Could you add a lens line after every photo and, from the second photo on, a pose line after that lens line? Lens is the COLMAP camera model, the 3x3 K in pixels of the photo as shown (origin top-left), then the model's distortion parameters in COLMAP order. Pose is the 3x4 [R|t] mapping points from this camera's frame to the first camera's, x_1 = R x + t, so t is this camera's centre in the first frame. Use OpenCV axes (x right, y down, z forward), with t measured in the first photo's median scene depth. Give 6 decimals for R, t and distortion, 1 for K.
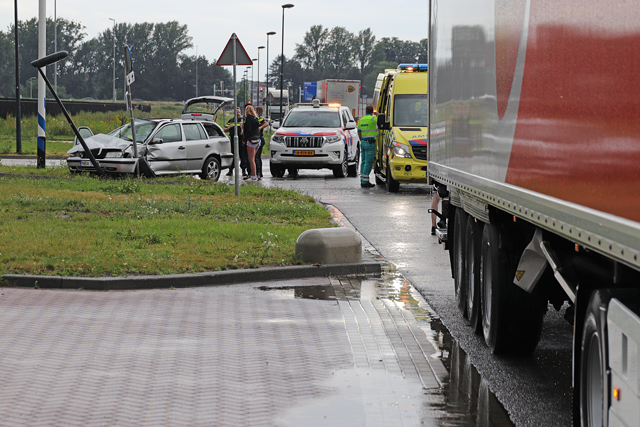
lens RADIAL K [[2008.6, 0, 319.1], [0, 2008.6, 215.2], [0, 0, 1]] dist [0.232430, 0.000000]
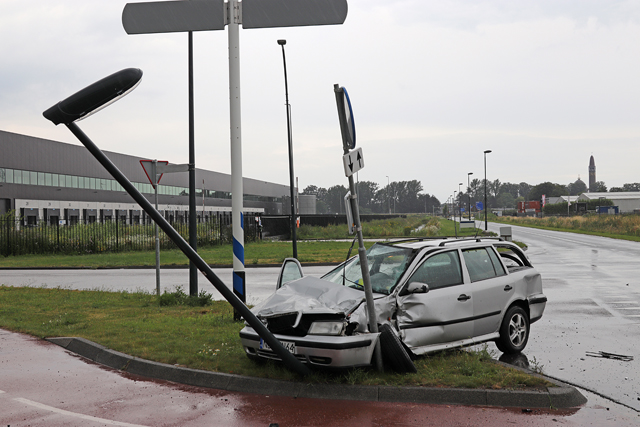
lens RADIAL K [[780.8, 0, 320.1], [0, 780.8, 214.8], [0, 0, 1]] dist [-0.030774, 0.000000]
pose [[0.980559, -0.038748, -0.192361, -0.064219], [0.028049, 0.997920, -0.058037, -0.043437], [0.194209, 0.051514, 0.979607, 0.782437]]
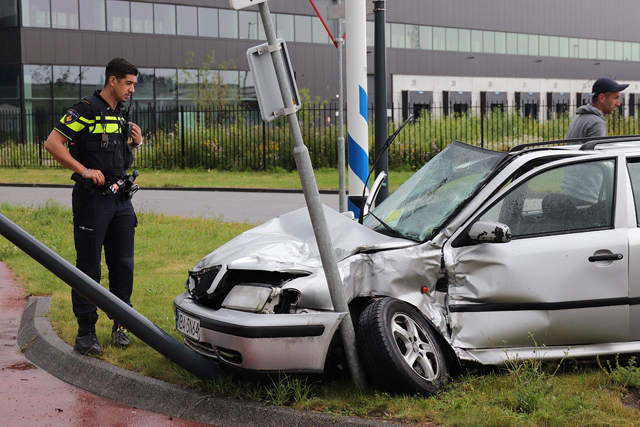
lens RADIAL K [[1443.2, 0, 321.6], [0, 1443.2, 214.0], [0, 0, 1]] dist [0.051749, 0.000000]
pose [[0.790090, 0.005809, -0.612963, 0.014082], [0.001507, 0.999934, 0.011418, -0.040215], [0.612989, -0.009945, 0.790029, 0.823347]]
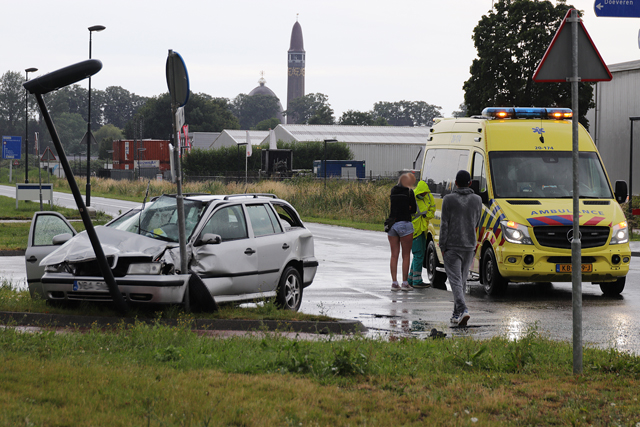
lens RADIAL K [[2268.8, 0, 320.9], [0, 2268.8, 213.8], [0, 0, 1]] dist [0.134444, 0.000000]
pose [[0.987736, -0.007997, 0.155928, -0.139847], [0.013032, 0.999425, -0.031292, -0.024064], [-0.155588, 0.032940, 0.987273, 0.408718]]
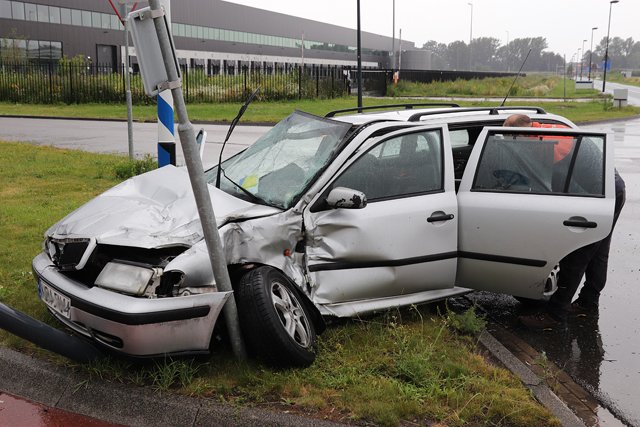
lens RADIAL K [[756.2, 0, 319.8], [0, 756.2, 214.3], [0, 0, 1]] dist [0.025774, 0.000000]
pose [[0.939478, 0.051156, -0.338769, -0.047186], [-0.007600, 0.991658, 0.128670, -0.046863], [0.342526, -0.118308, 0.932030, 0.880250]]
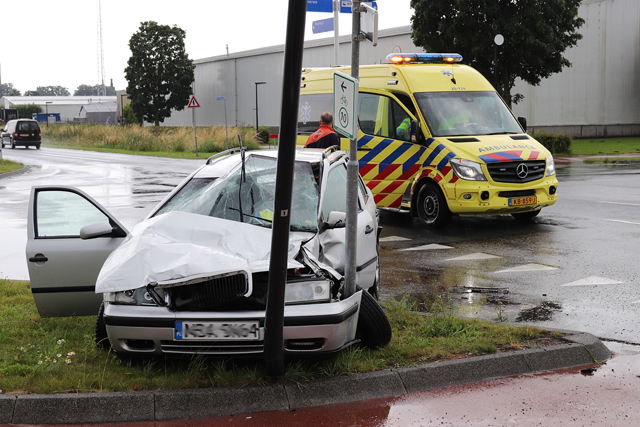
lens RADIAL K [[980.3, 0, 325.2], [0, 980.3, 213.5], [0, 0, 1]] dist [0.011300, 0.000000]
pose [[0.891086, -0.078756, 0.446949, -0.153265], [0.057524, 0.996485, 0.060902, -0.047222], [-0.450175, -0.028558, 0.892484, 0.831374]]
